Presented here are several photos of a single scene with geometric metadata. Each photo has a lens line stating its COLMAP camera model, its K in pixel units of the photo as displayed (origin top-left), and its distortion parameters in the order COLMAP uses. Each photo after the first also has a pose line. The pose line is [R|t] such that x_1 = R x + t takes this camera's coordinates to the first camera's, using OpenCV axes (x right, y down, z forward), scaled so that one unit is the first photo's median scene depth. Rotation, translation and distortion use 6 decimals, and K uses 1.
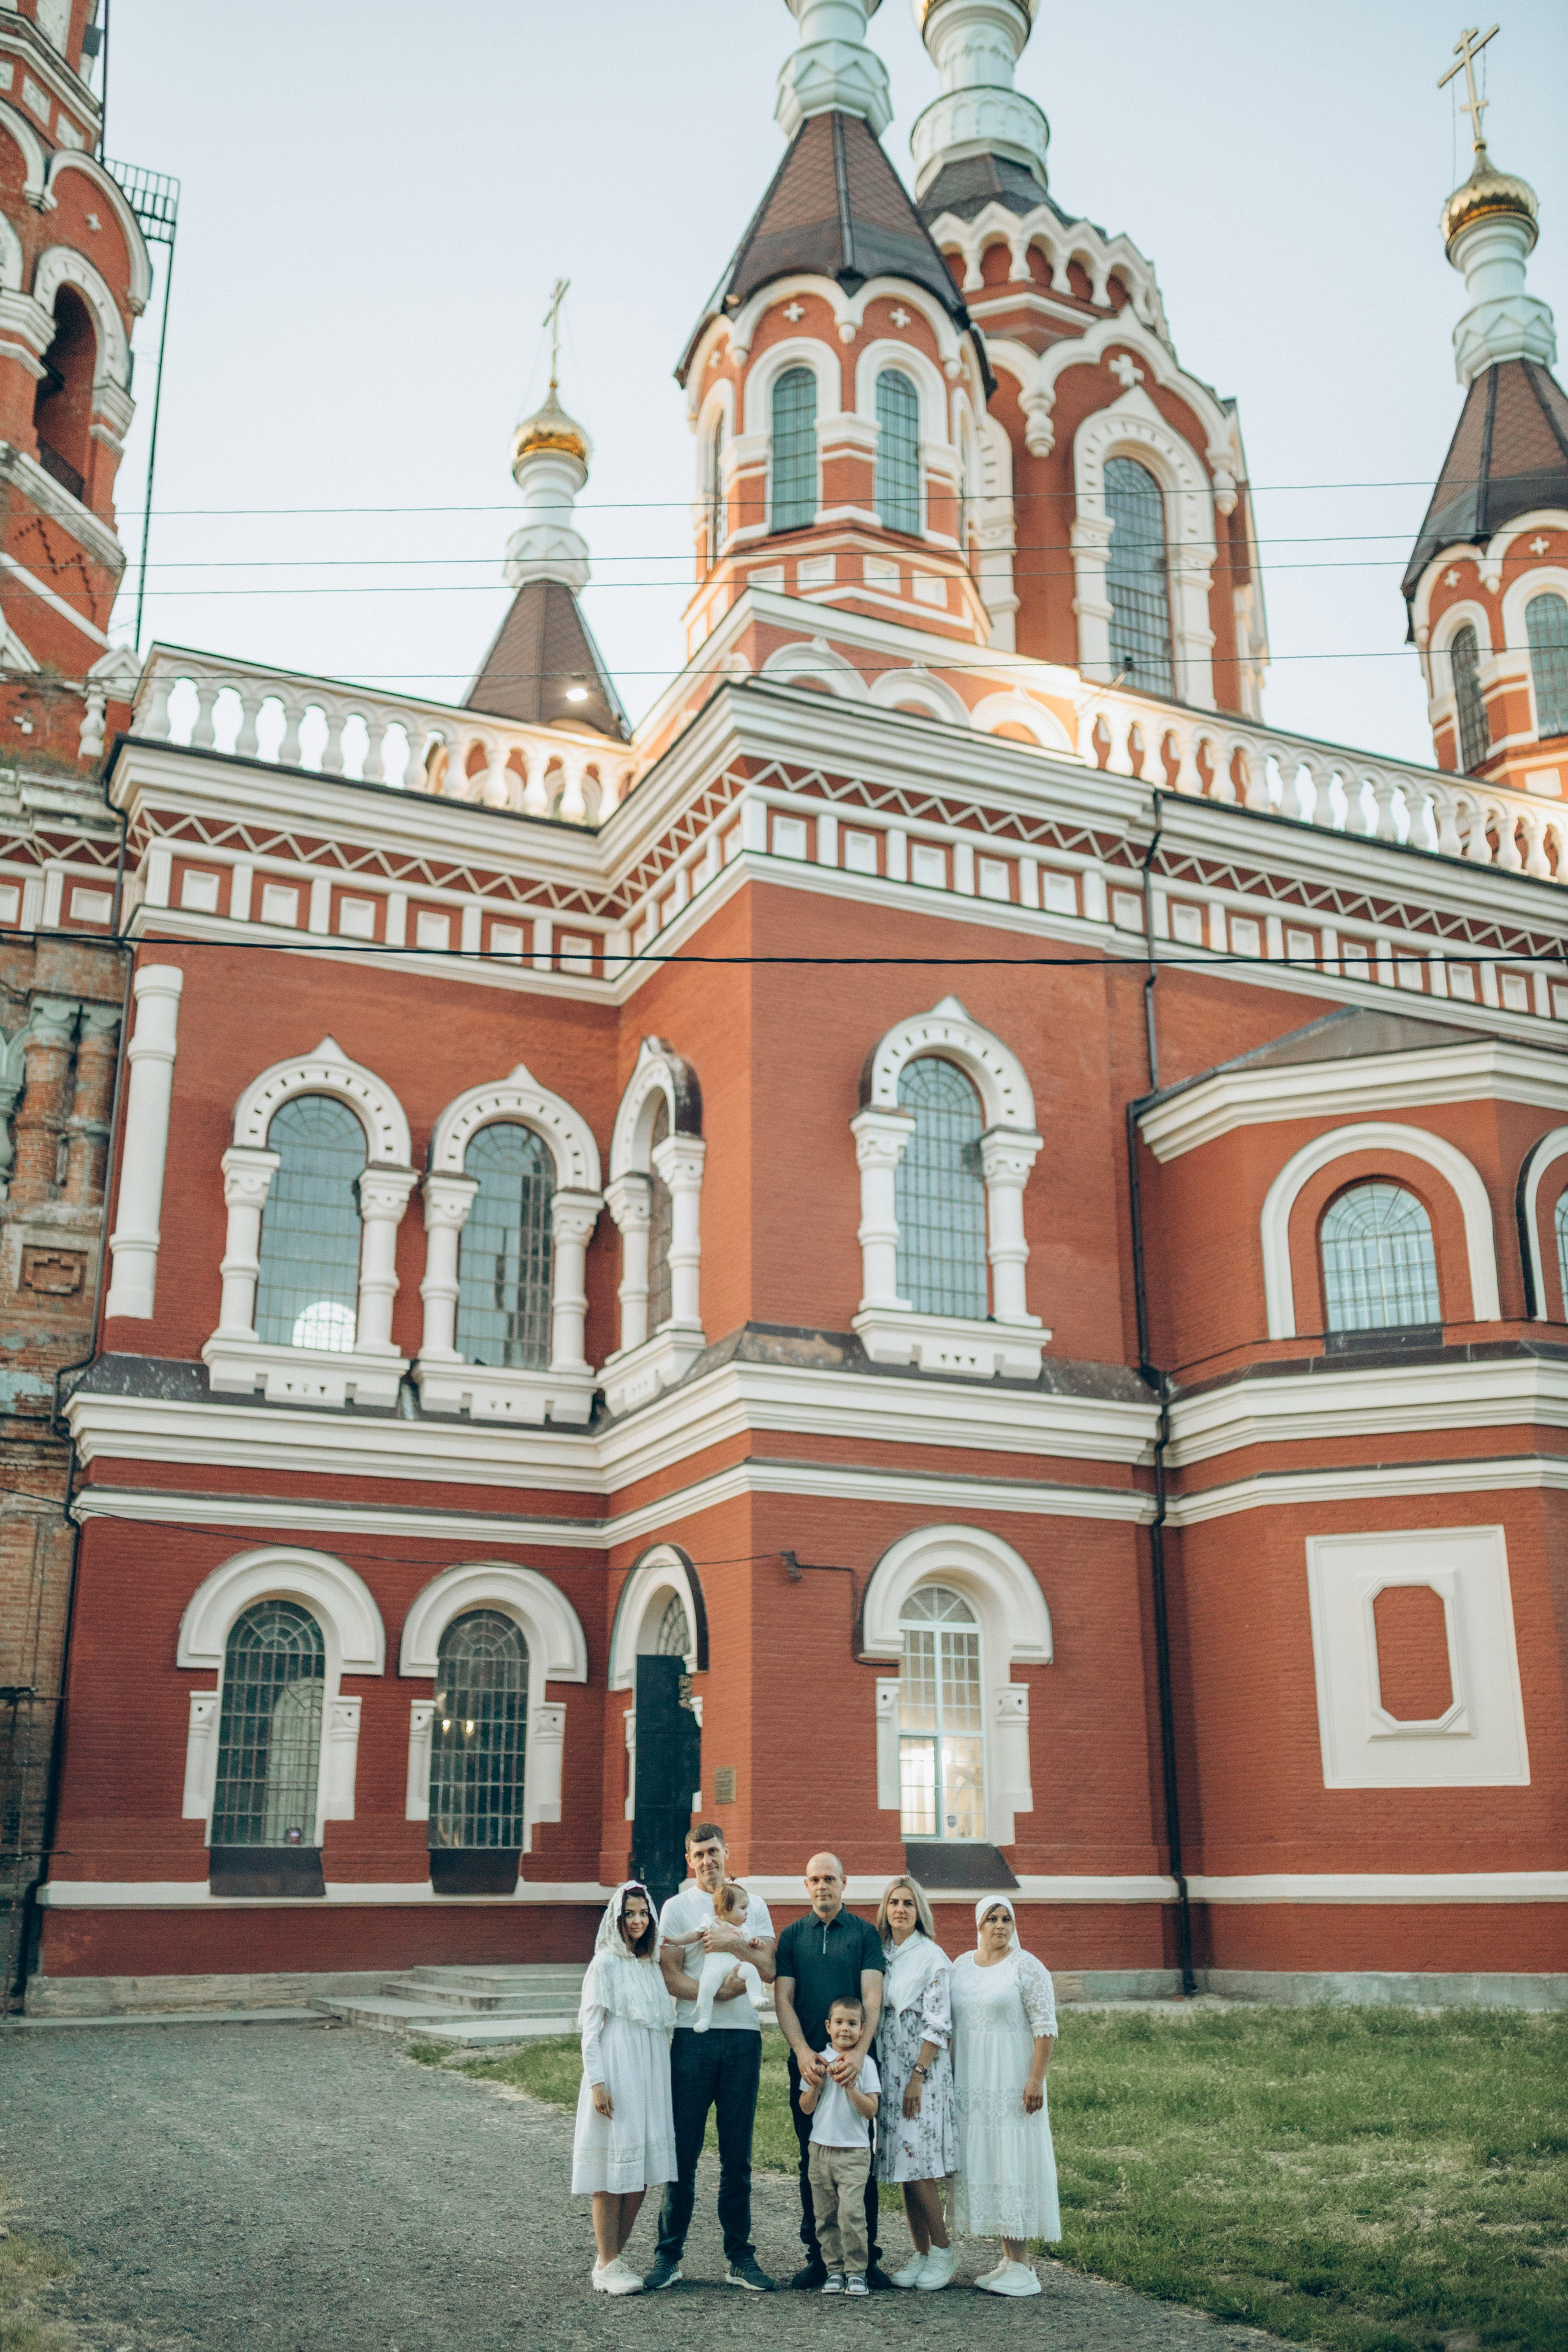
lens RADIAL K [[2218.8, 0, 784.0], [0, 2218.8, 1176.0], [0, 0, 1]] dist [0.022029, -0.033297]
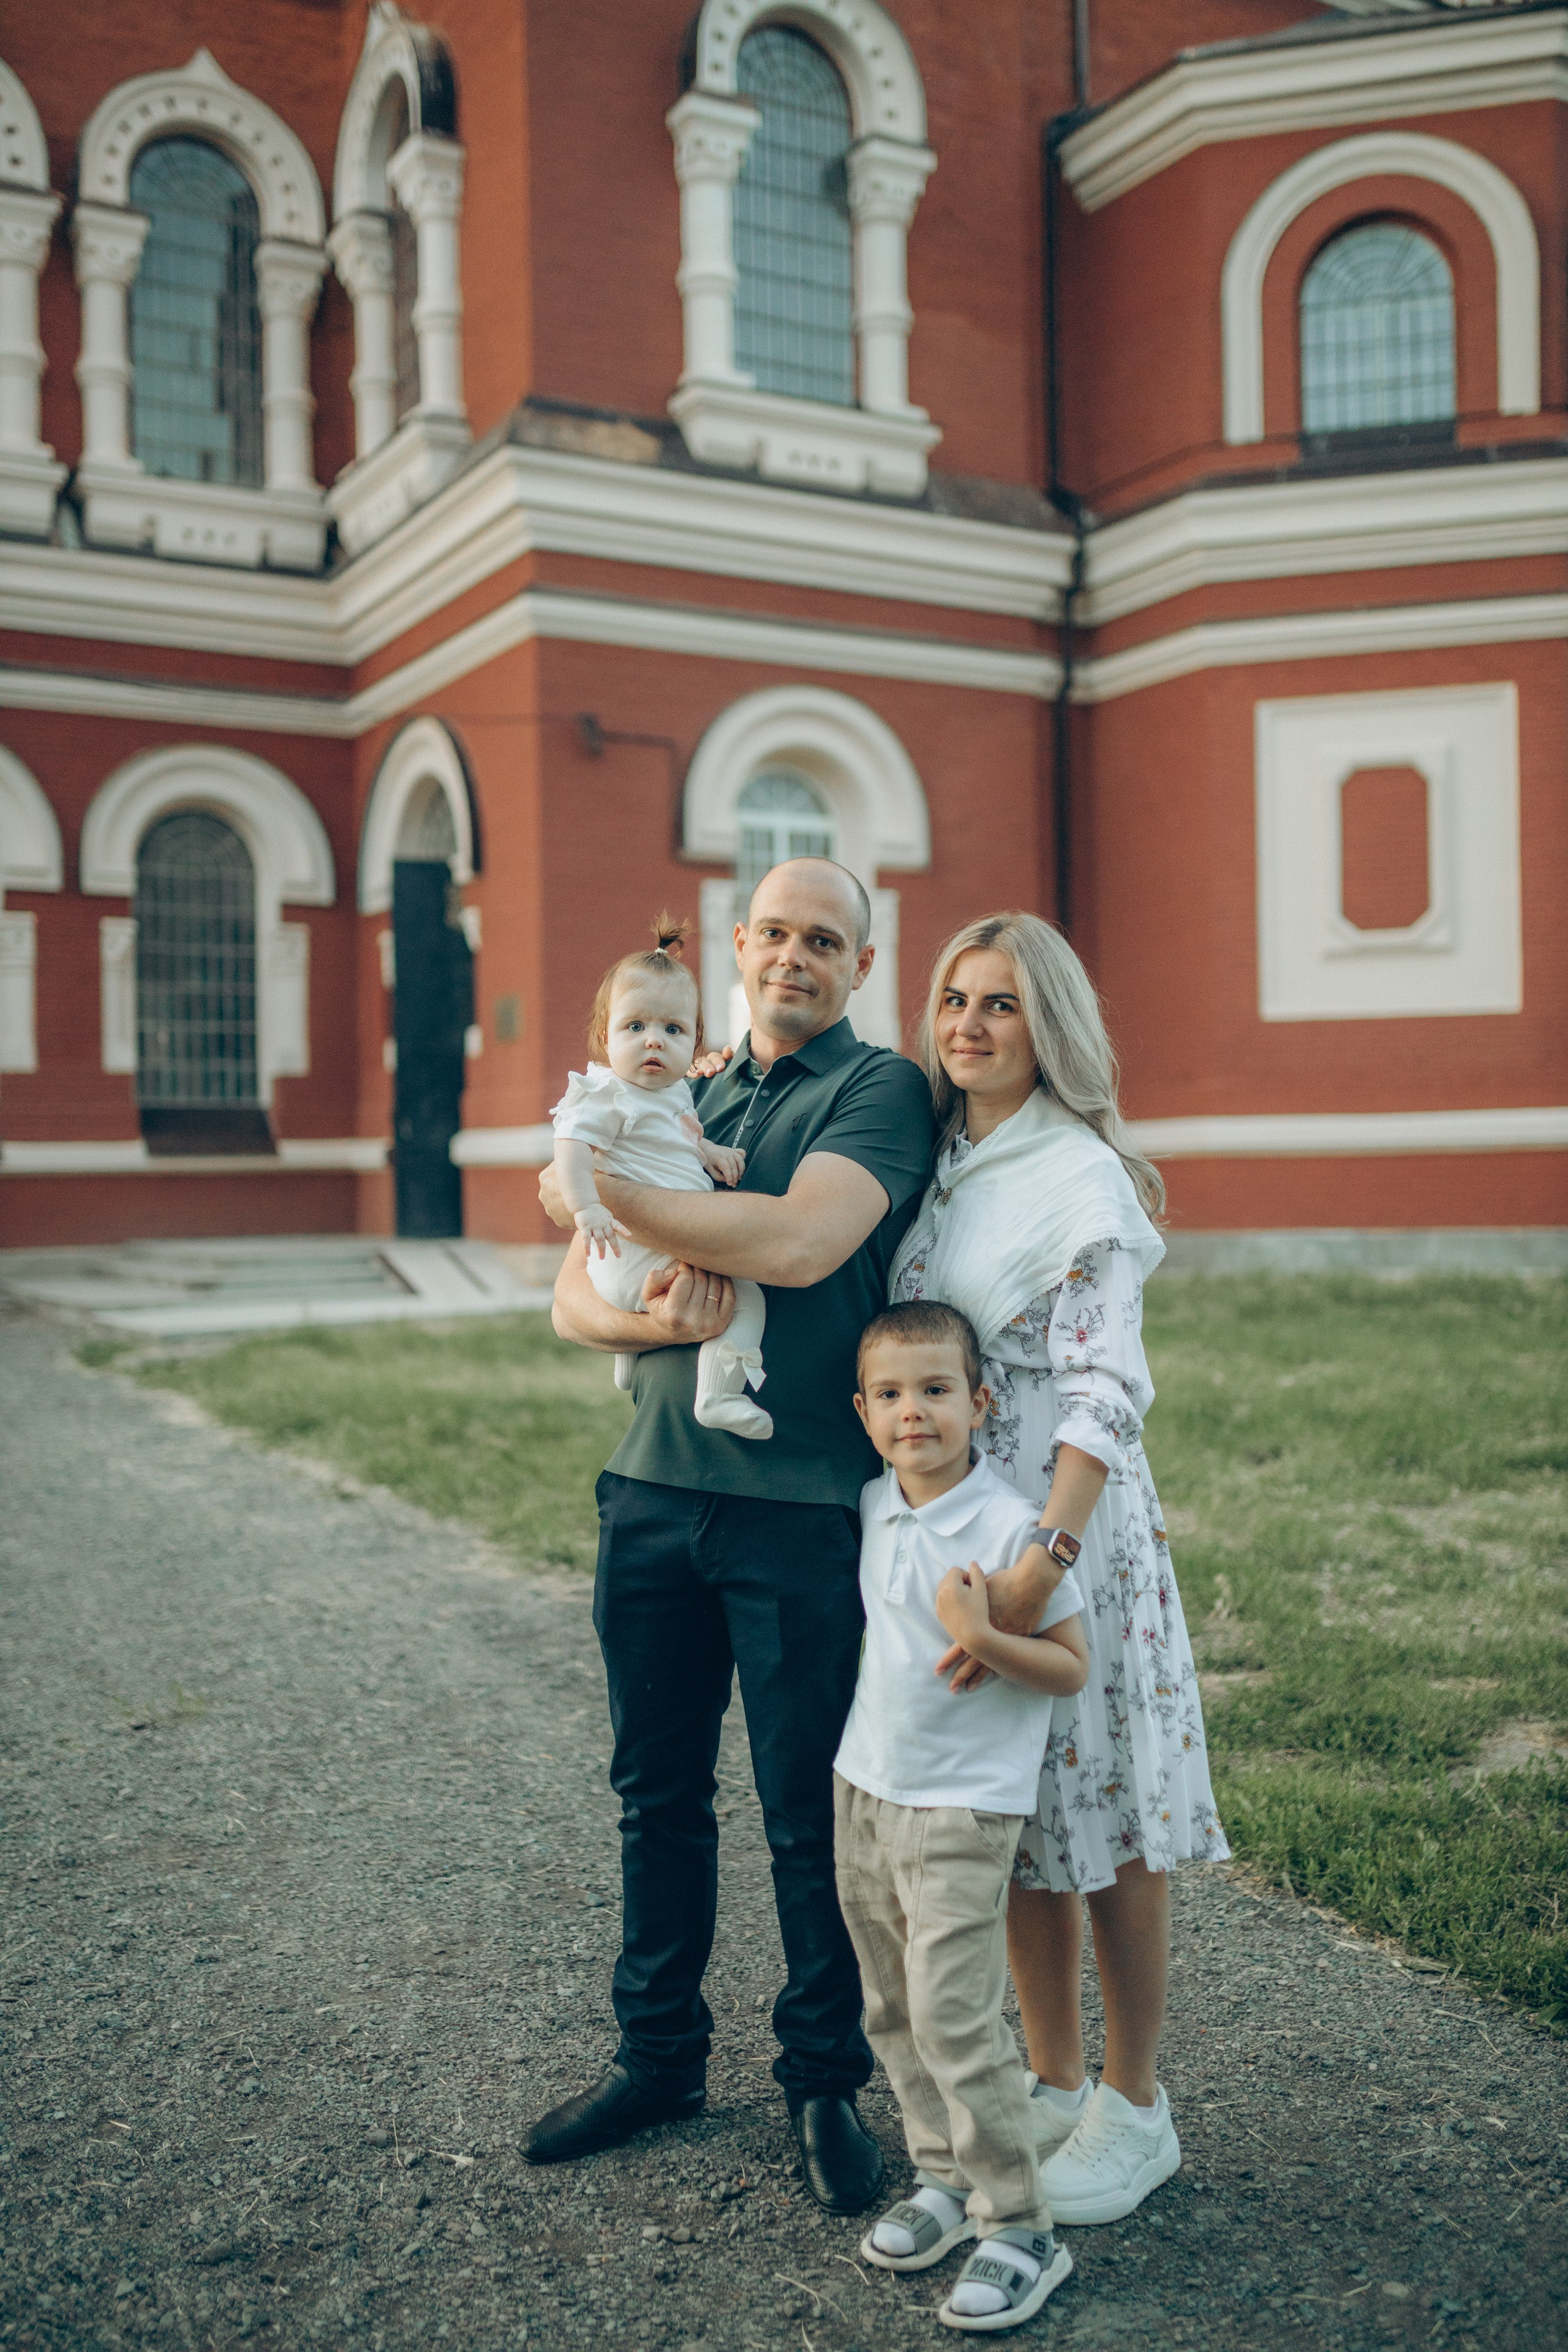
lens RADIAL K [[2218.8, 0, 784.0], [0, 2218.8, 1176.0], [0, 0, 1]] dist [0.022029, -0.033297]
pose [[0.996192, -0.012514, 0.086279, 0.001395], [-0.014610, 0.951690, 0.306713, 0.080437], [-0.085949, -0.306806, 0.947883, 0.221529]]
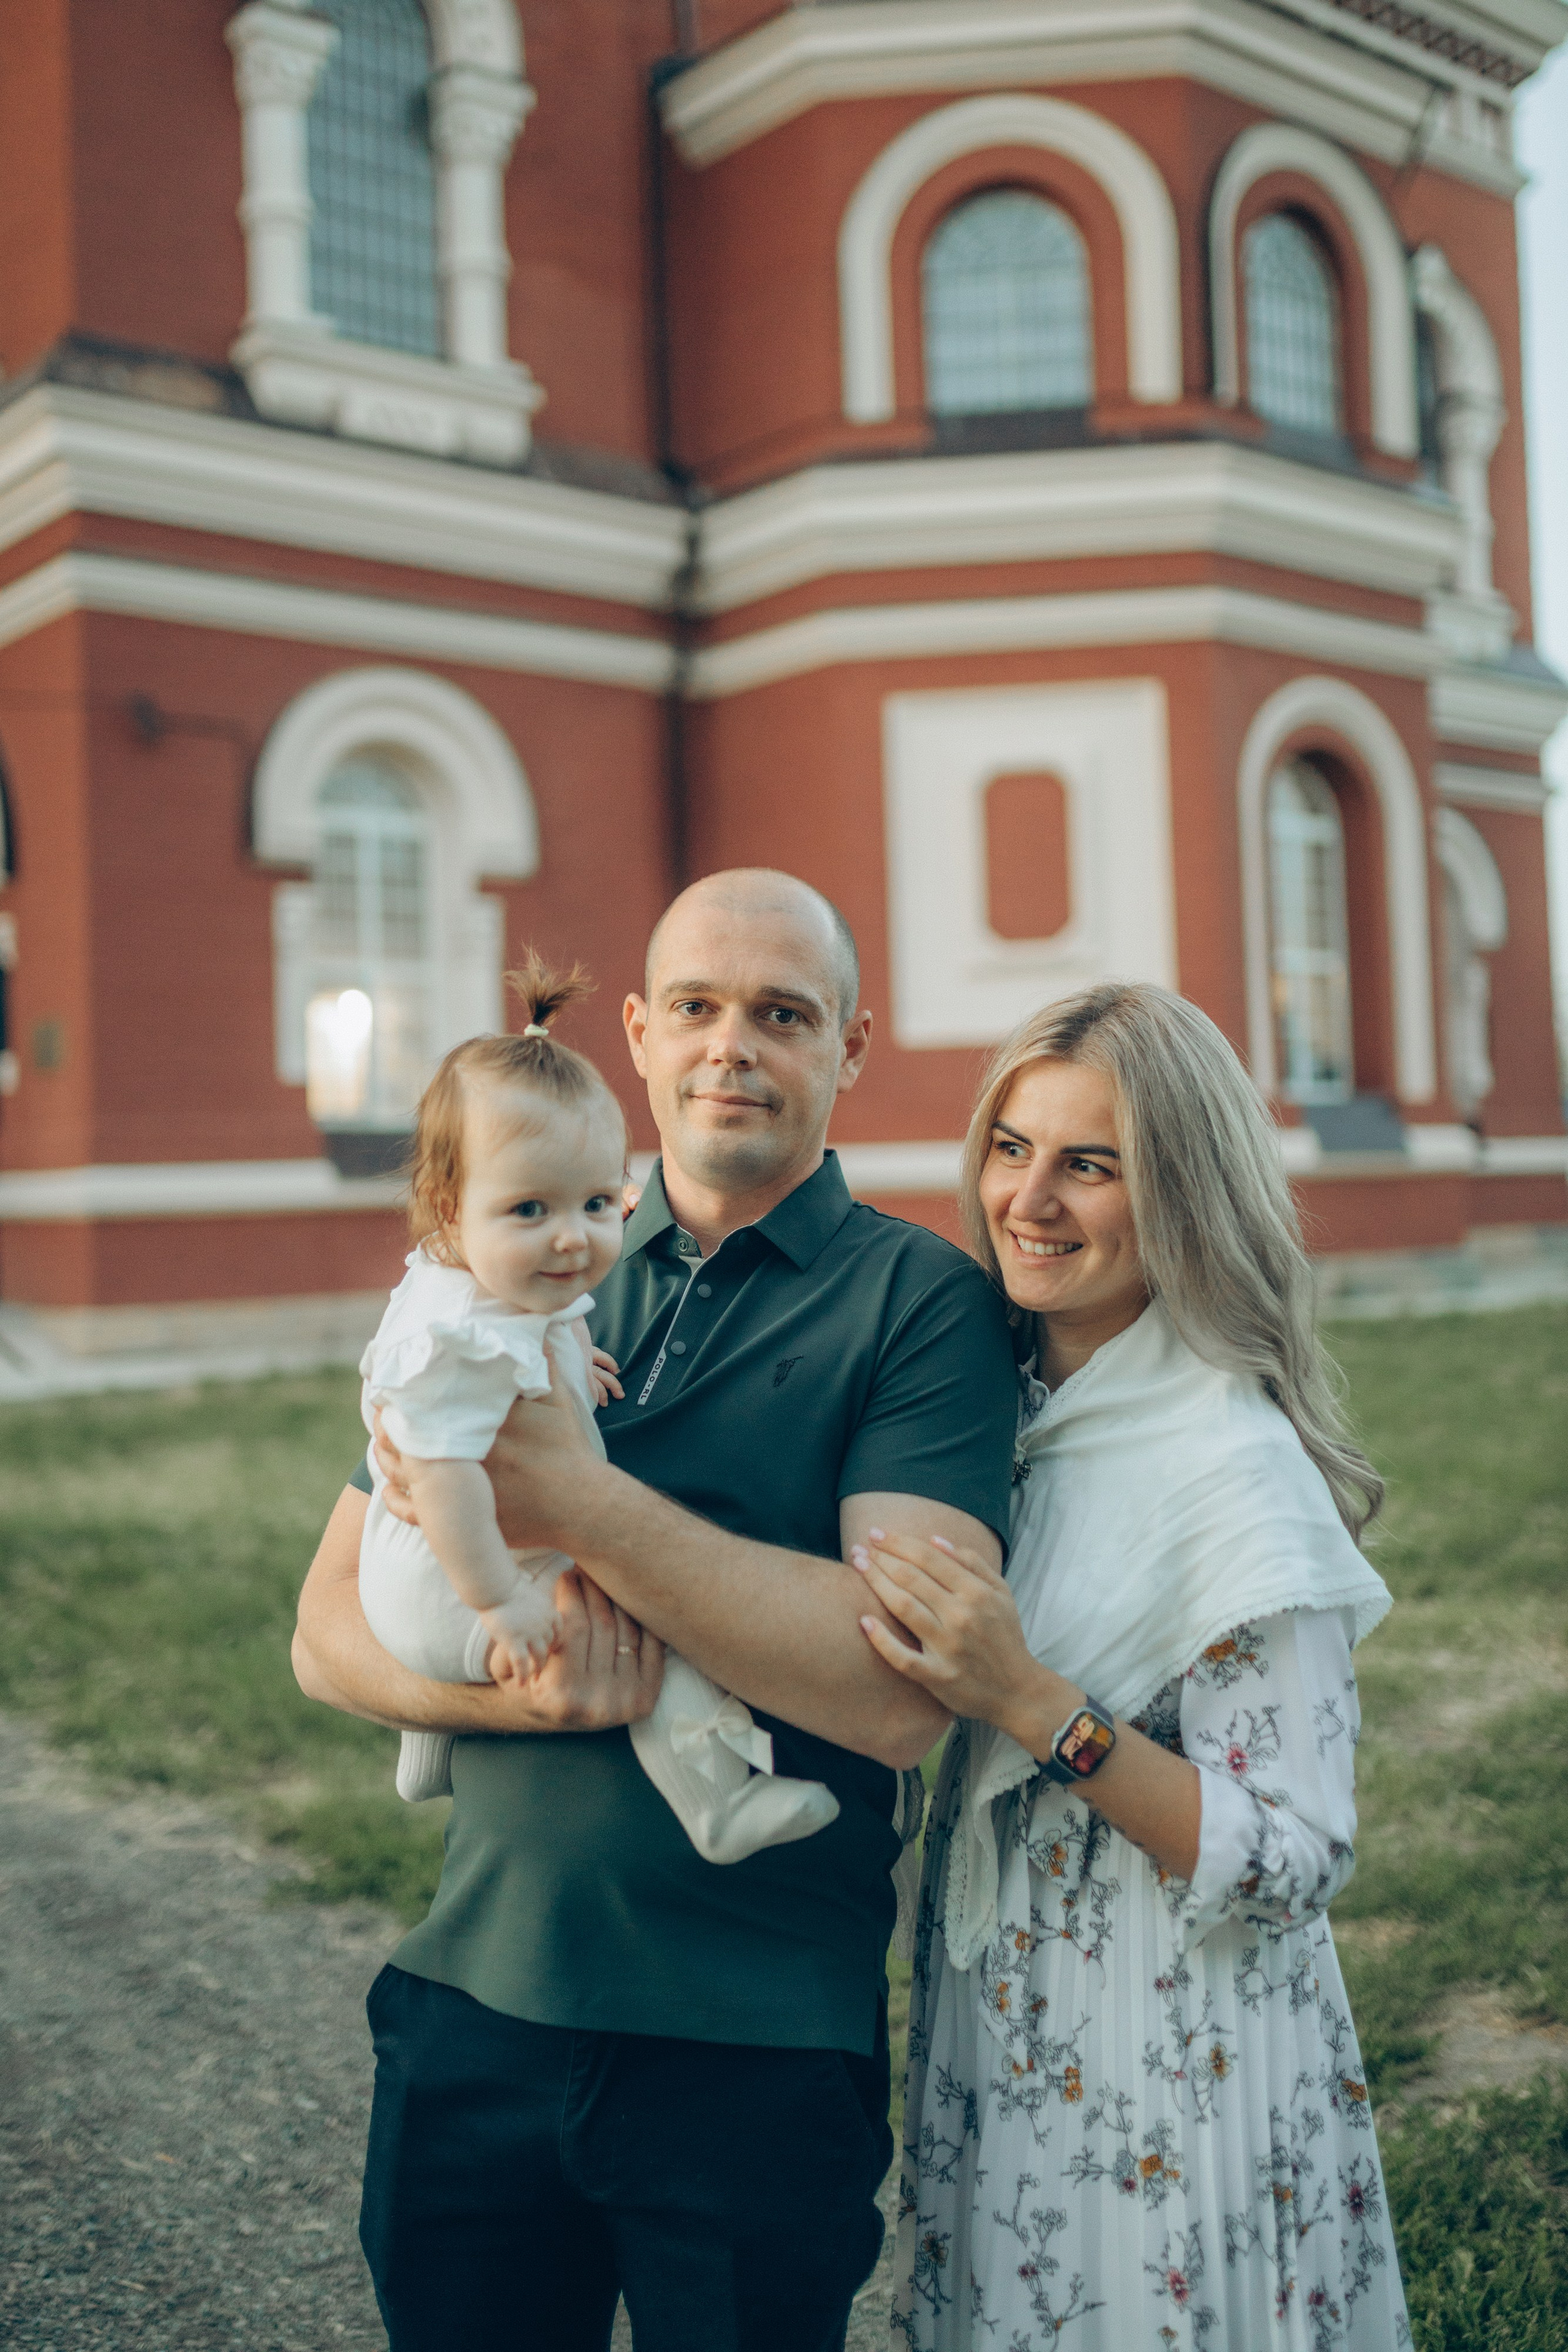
lens RADIAL K [[2351.8, 0, 723.5], [0, 2351.8, 1112.6], [0, 0, 1]] dist [0.013740, -0.035148]
pose [[0.969308, -0.018235, 0.245171, -0.003686], [-0.049243, 0.962635, 0.266287, 0.087925], [-0.240866, -0.270187, 0.932192, 0.264576]]
